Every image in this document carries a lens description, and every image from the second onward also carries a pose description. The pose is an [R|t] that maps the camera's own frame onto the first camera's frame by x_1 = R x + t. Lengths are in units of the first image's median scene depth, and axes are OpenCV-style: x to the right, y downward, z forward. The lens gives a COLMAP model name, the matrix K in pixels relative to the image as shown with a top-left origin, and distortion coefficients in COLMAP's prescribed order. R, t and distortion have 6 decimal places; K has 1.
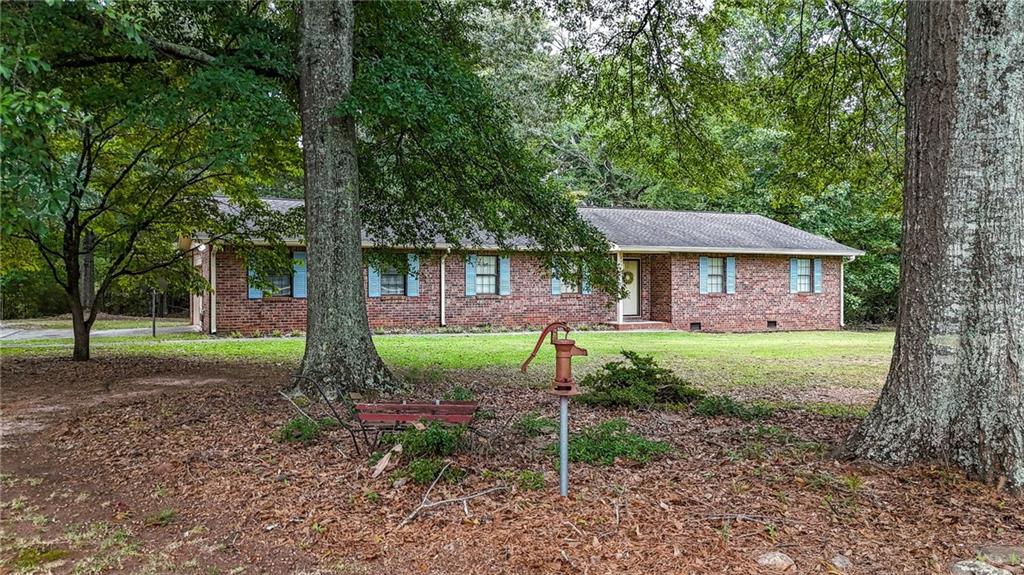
lens RADIAL K [[757.9, 0, 512.0], [0, 757.9, 287.5], [0, 0, 1]] dist [0.079103, -0.078630]
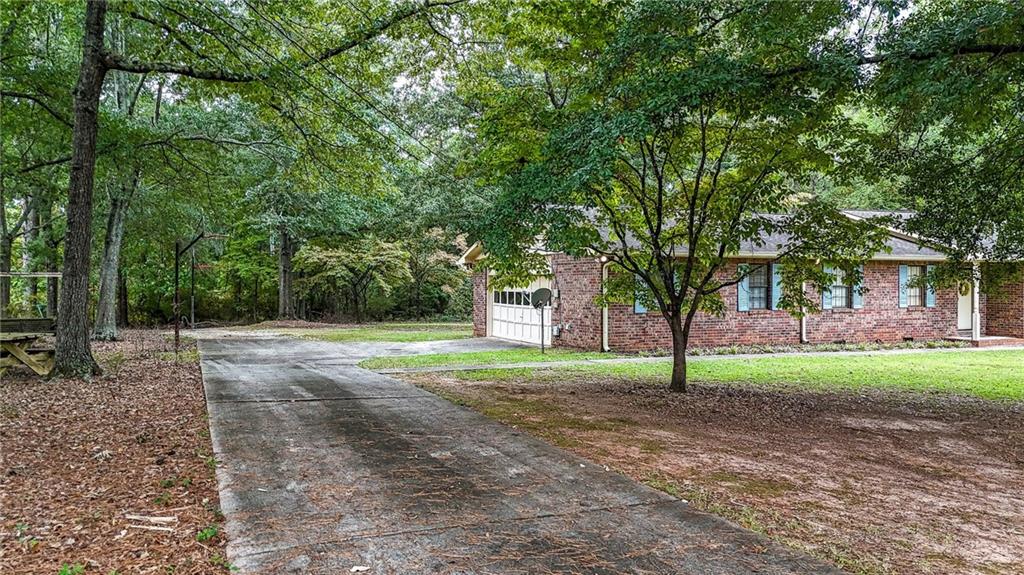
lens RADIAL K [[757.9, 0, 512.0], [0, 757.9, 287.5], [0, 0, 1]] dist [0.079103, -0.078630]
pose [[0.999706, 0.001955, -0.024176, -0.403782], [-0.001974, 0.999998, -0.000780, -0.013795], [0.024175, 0.000828, 0.999707, 0.060133]]
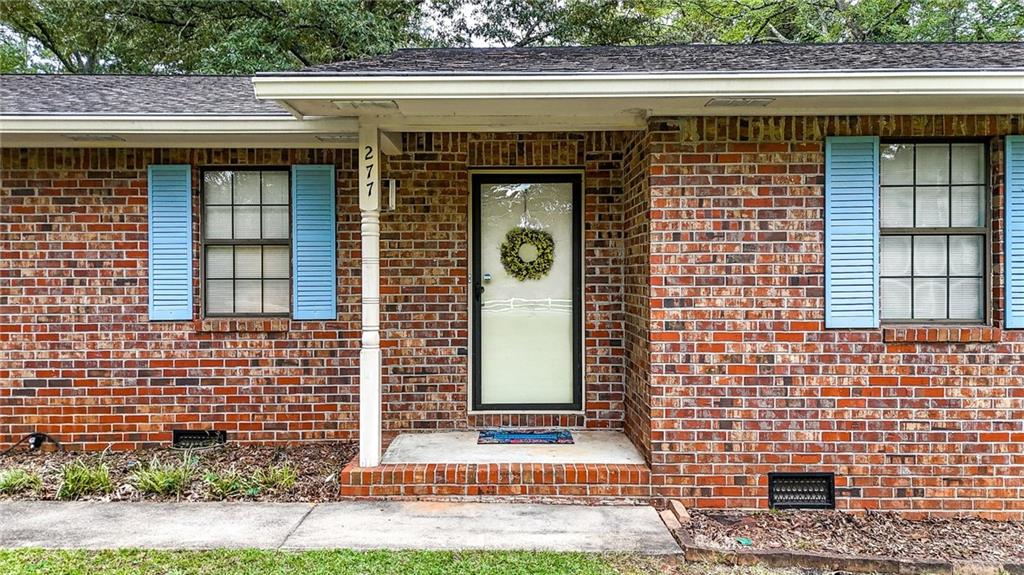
lens RADIAL K [[757.9, 0, 512.0], [0, 757.9, 287.5], [0, 0, 1]] dist [0.079103, -0.078630]
pose [[0.899087, 0.001996, -0.437765, 0.279402], [-0.001709, 0.999998, 0.001051, -0.002131], [0.437766, -0.000197, 0.899089, 0.845956]]
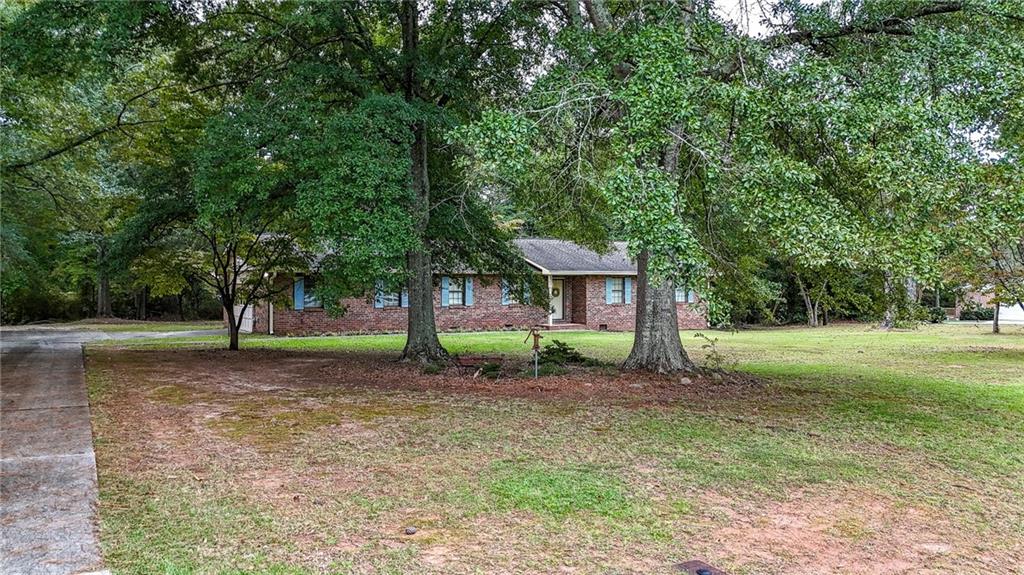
lens RADIAL K [[755.3, 0, 512.0], [0, 755.3, 287.5], [0, 0, 1]] dist [0.104082, -0.153282]
pose [[0.995659, 0.000398, 0.093072, -0.060116], [-0.000372, 1.000000, -0.000302, -0.023270], [-0.093072, 0.000266, 0.995659, -0.399701]]
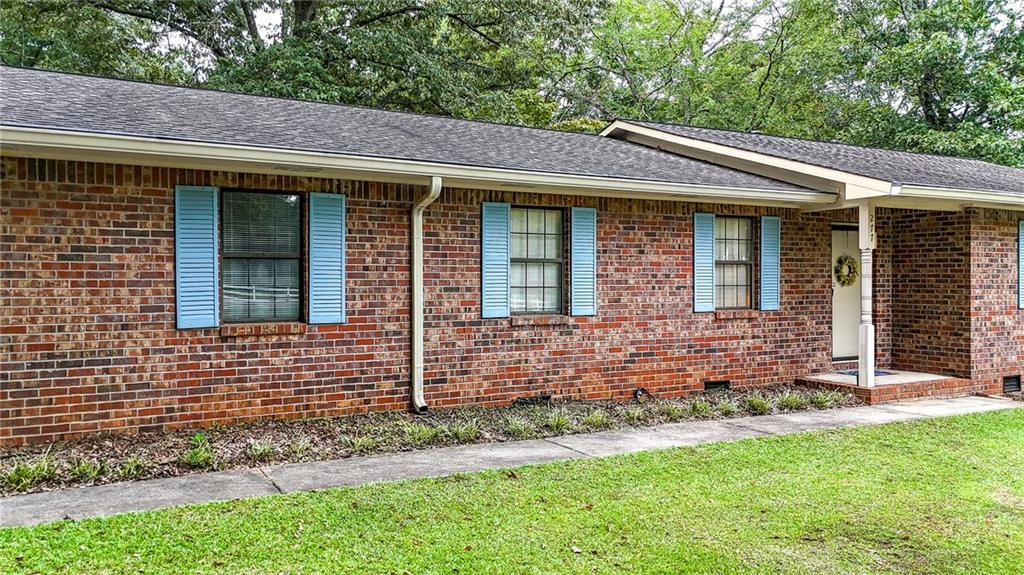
lens RADIAL K [[755.3, 0, 512.0], [0, 755.3, 287.5], [0, 0, 1]] dist [0.104082, -0.153282]
pose [[0.998840, -0.000903, 0.048143, -0.062312], [0.000957, 0.999999, -0.001085, -0.003256], [-0.048142, 0.001130, 0.998840, 0.627504]]
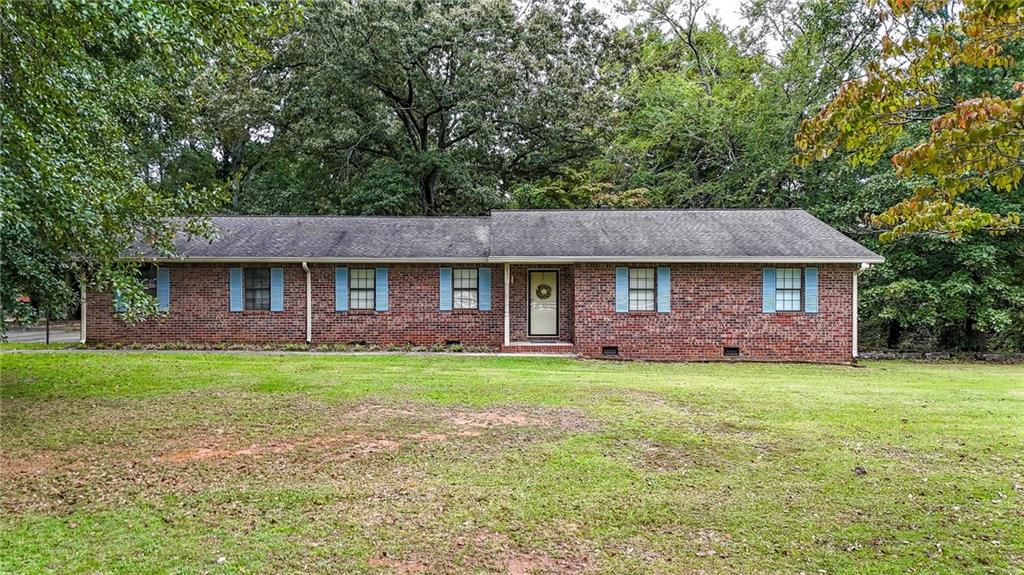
lens RADIAL K [[755.3, 0, 512.0], [0, 755.3, 287.5], [0, 0, 1]] dist [0.104082, -0.153282]
pose [[0.907636, 0.004895, -0.419729, 0.526623], [-0.004671, 0.999988, 0.001561, -0.020695], [0.419731, 0.000543, 0.907648, 0.217669]]
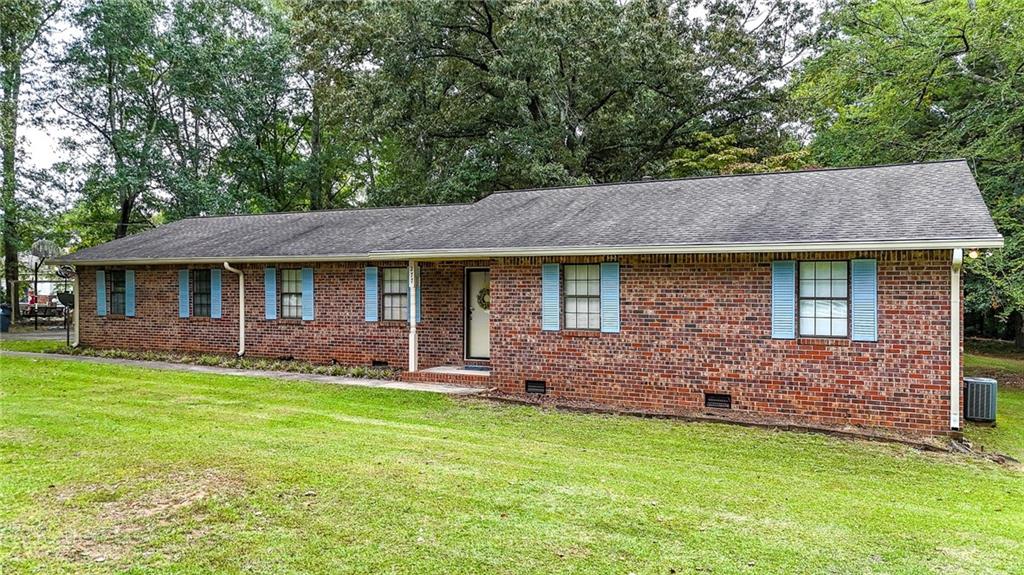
lens RADIAL K [[757.9, 0, 512.0], [0, 757.9, 287.5], [0, 0, 1]] dist [0.079103, -0.078630]
pose [[0.610369, 0.005551, -0.792097, 0.723936], [-0.005862, 0.999980, 0.002490, -0.026023], [0.792095, 0.003123, 0.610390, 0.689670]]
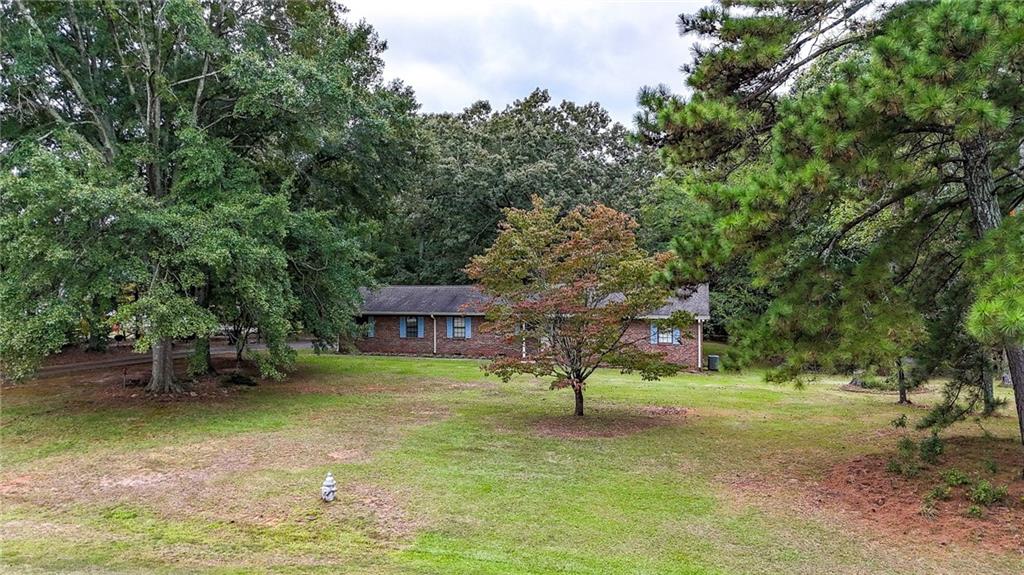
lens RADIAL K [[757.9, 0, 512.0], [0, 757.9, 287.5], [0, 0, 1]] dist [0.079103, -0.078630]
pose [[0.760185, 0.004270, -0.649693, 1.301849], [-0.003983, 0.999990, 0.001912, -0.120772], [0.649695, 0.001134, 0.760194, -0.371125]]
